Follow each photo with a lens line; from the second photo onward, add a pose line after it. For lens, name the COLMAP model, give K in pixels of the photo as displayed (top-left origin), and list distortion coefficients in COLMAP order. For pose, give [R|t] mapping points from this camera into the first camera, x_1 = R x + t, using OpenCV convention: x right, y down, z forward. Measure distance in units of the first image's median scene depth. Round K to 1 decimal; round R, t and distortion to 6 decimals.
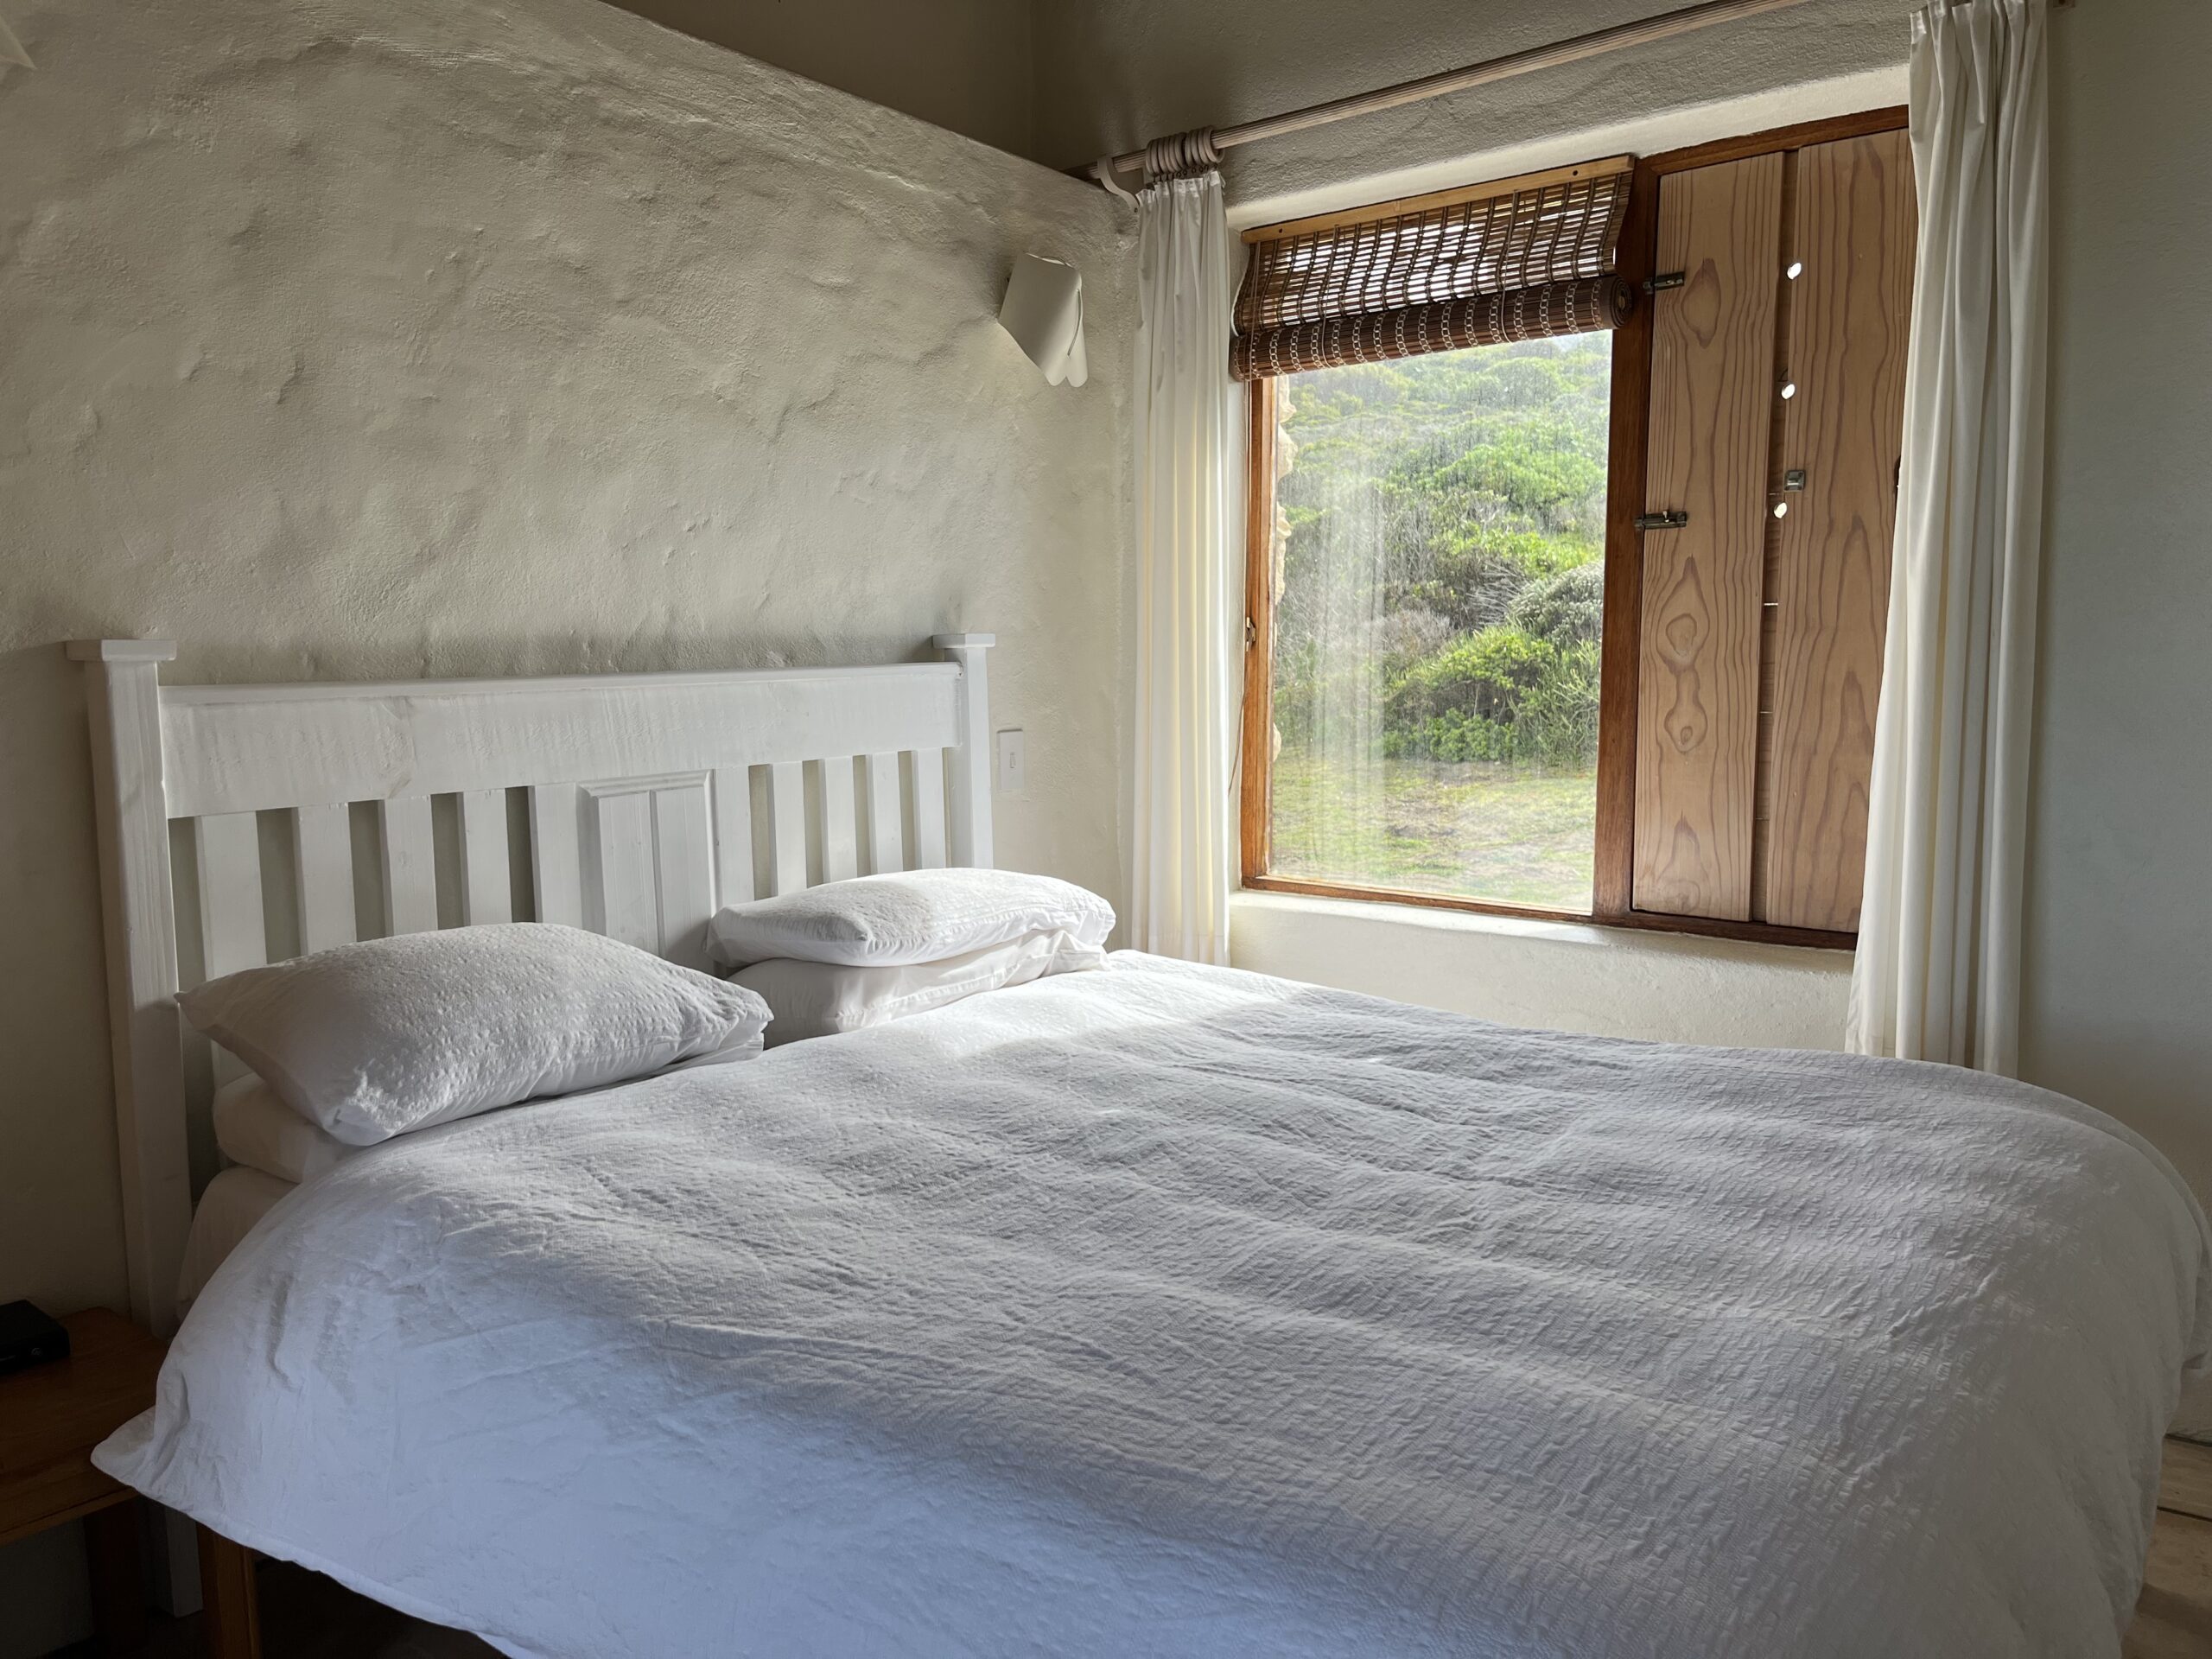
lens RADIAL K [[1680.9, 0, 1105.9], [0, 1680.9, 834.7], [0, 0, 1]] dist [0.052645, -0.068768]
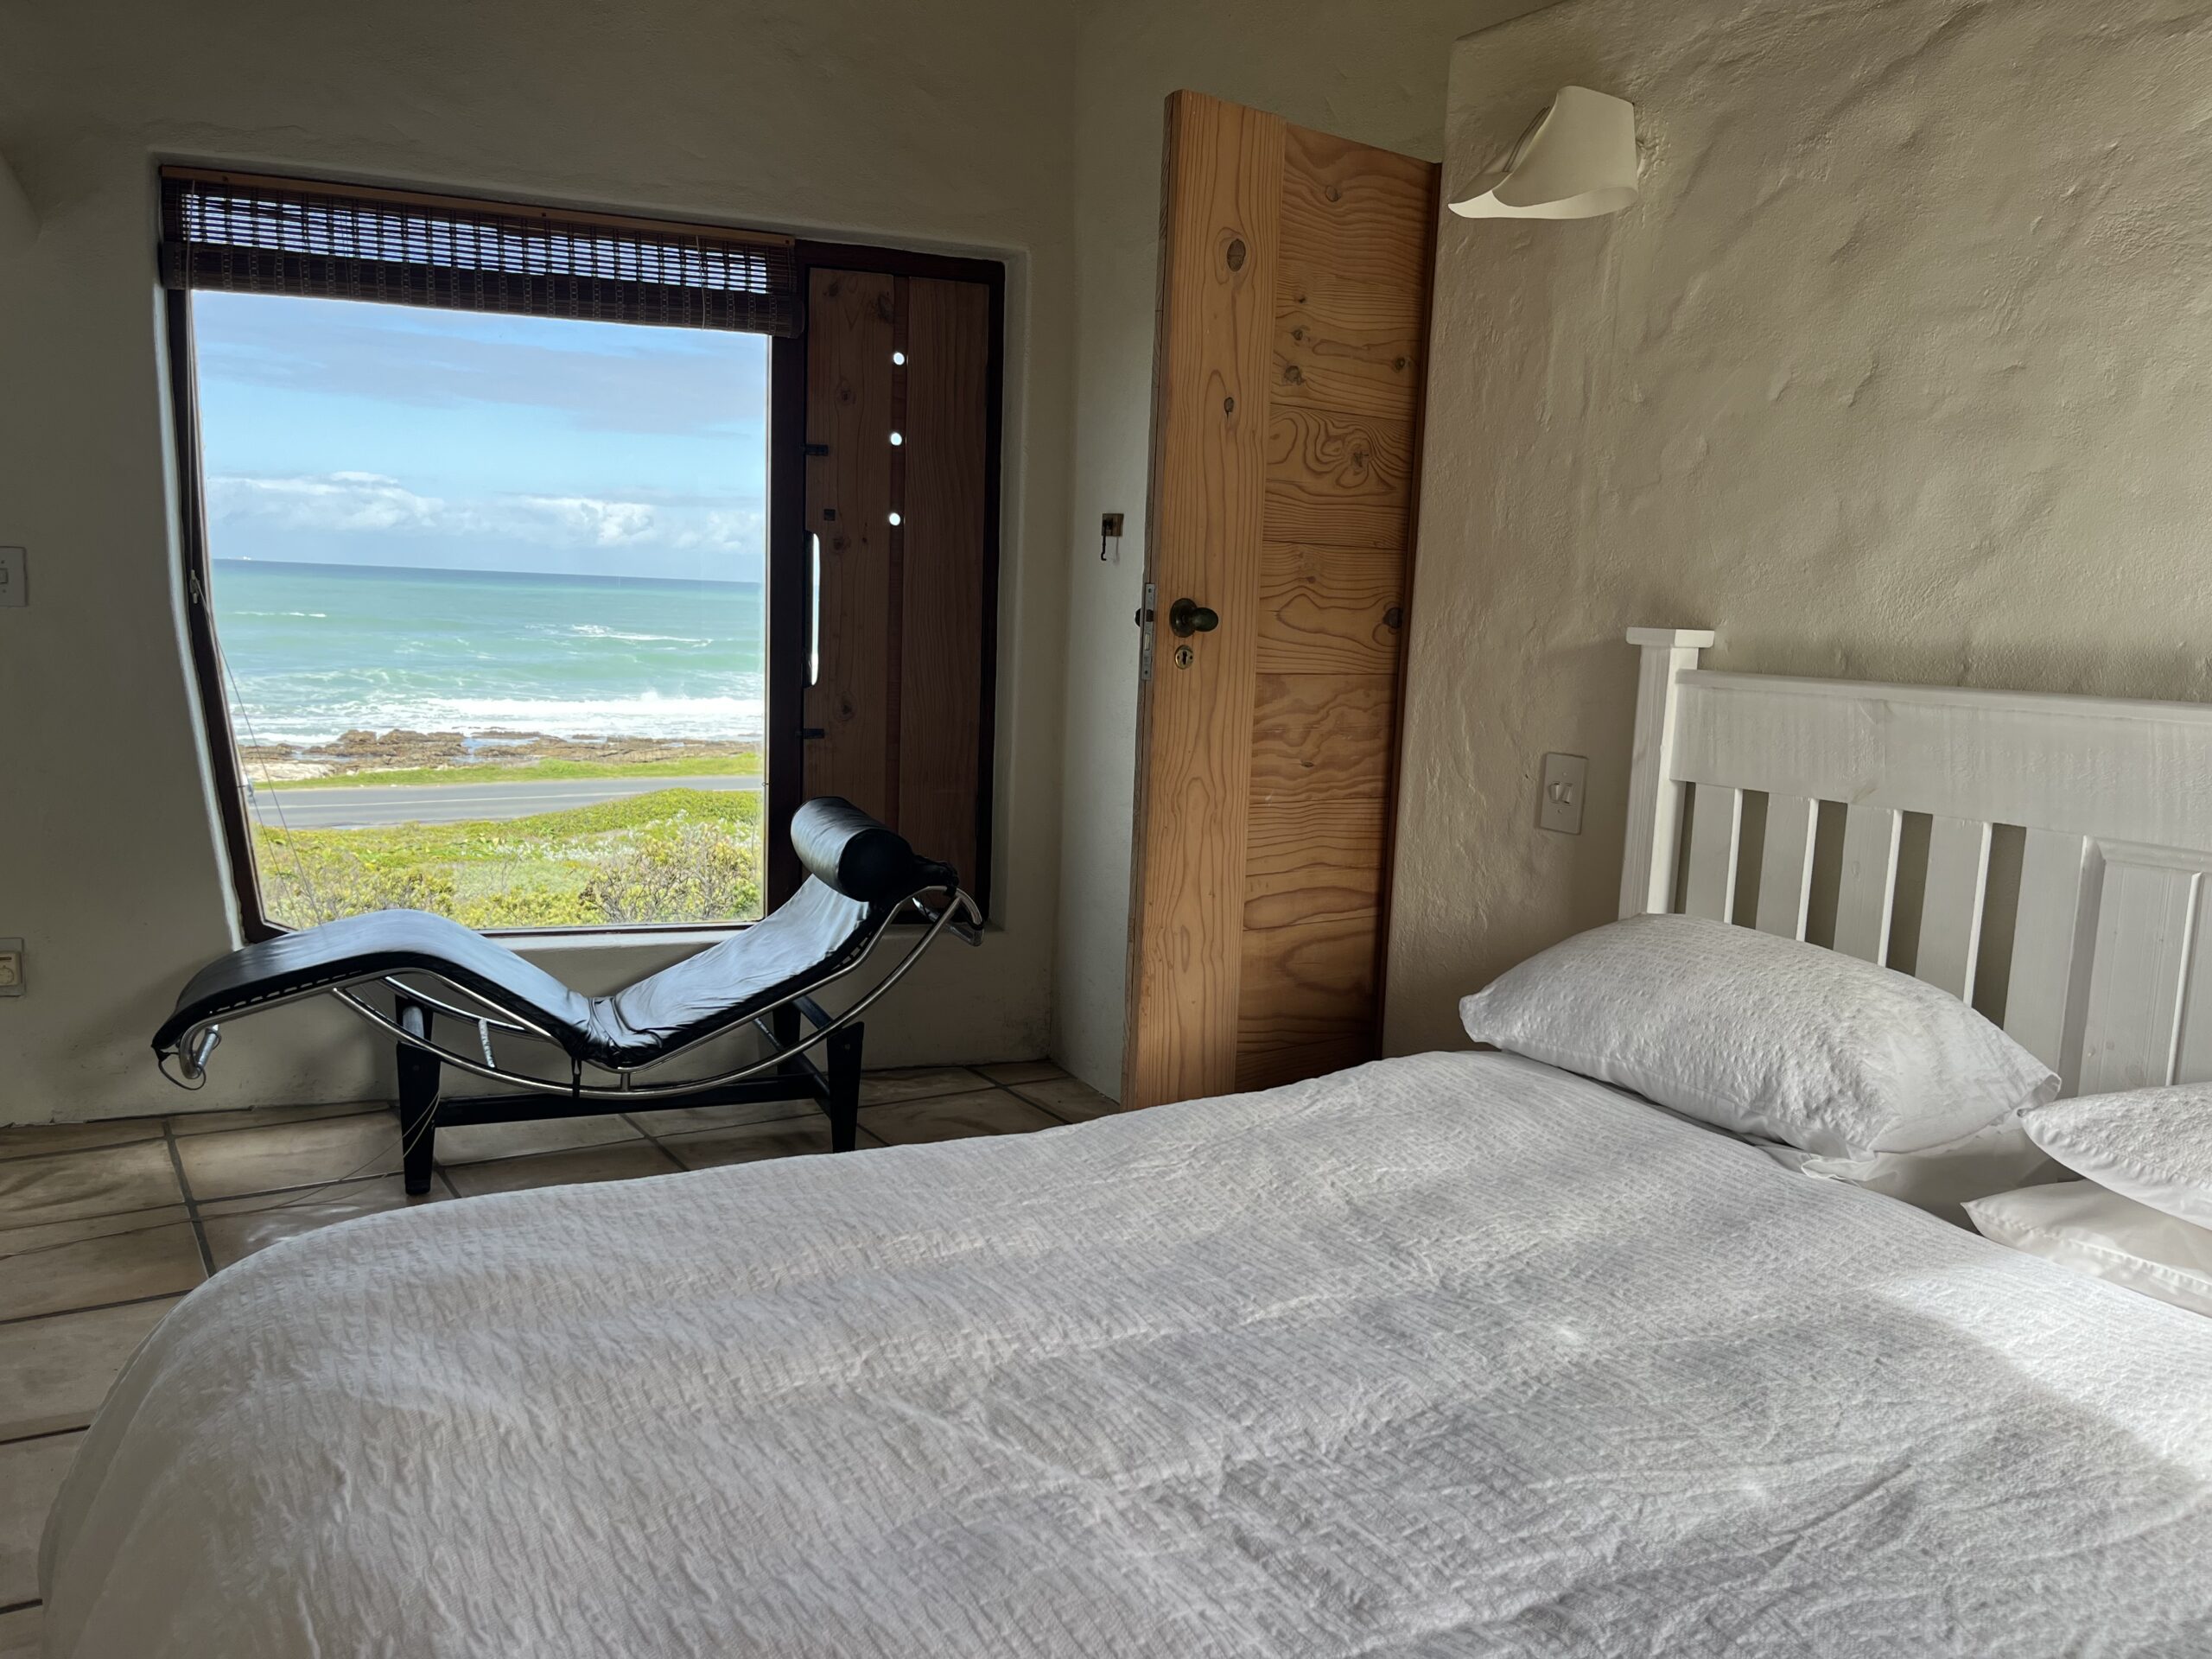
lens RADIAL K [[1680.9, 0, 1099.8], [0, 1680.9, 830.0], [0, 0, 1]] dist [0.052645, -0.068768]
pose [[-0.366032, 0.113785, -0.923620, 0.626120], [-0.154204, 0.971360, 0.180777, -0.115616], [0.917737, 0.208596, -0.338002, 0.943060]]
